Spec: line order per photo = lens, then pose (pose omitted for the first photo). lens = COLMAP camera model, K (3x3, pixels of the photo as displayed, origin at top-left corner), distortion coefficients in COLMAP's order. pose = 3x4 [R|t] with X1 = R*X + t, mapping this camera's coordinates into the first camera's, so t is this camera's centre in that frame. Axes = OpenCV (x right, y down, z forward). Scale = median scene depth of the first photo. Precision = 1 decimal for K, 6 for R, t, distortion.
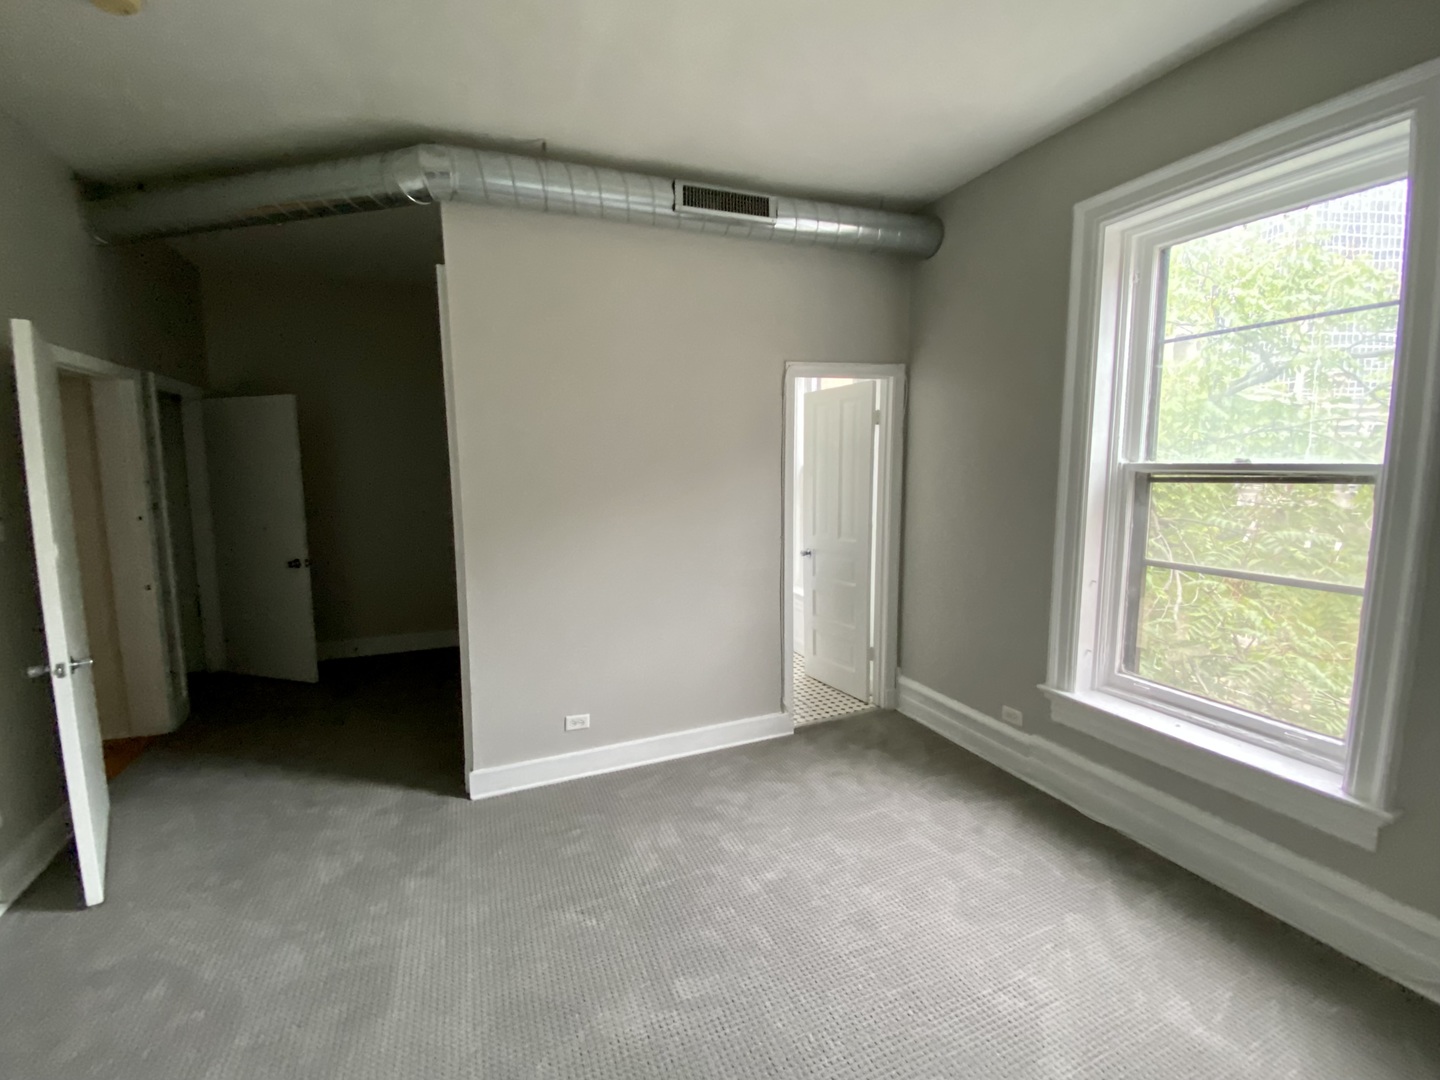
lens RADIAL K [[615.2, 0, 720.0], [0, 615.2, 540.0], [0, 0, 1]] dist [-0.000865, -0.000284]
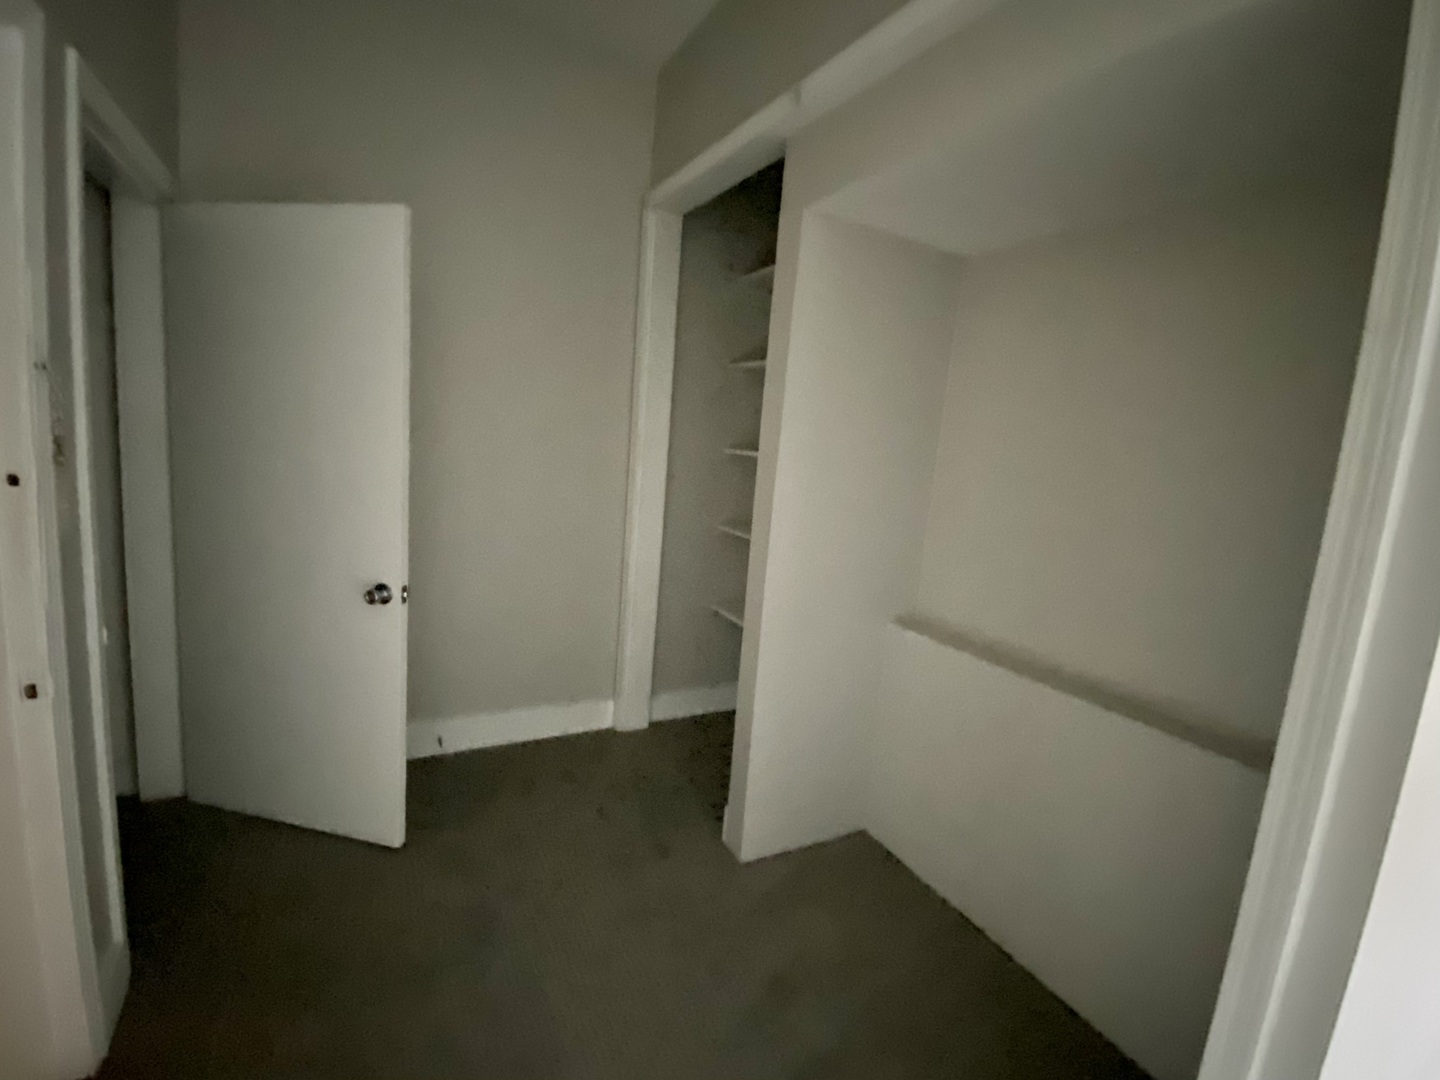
lens RADIAL K [[615.2, 0, 720.0], [0, 615.2, 540.0], [0, 0, 1]] dist [-0.000865, -0.000284]
pose [[0.987787, 0.052630, 0.146654, -0.513394], [-0.057669, 0.997875, 0.030317, -0.029685], [-0.144747, -0.038404, 0.988723, 0.518230]]
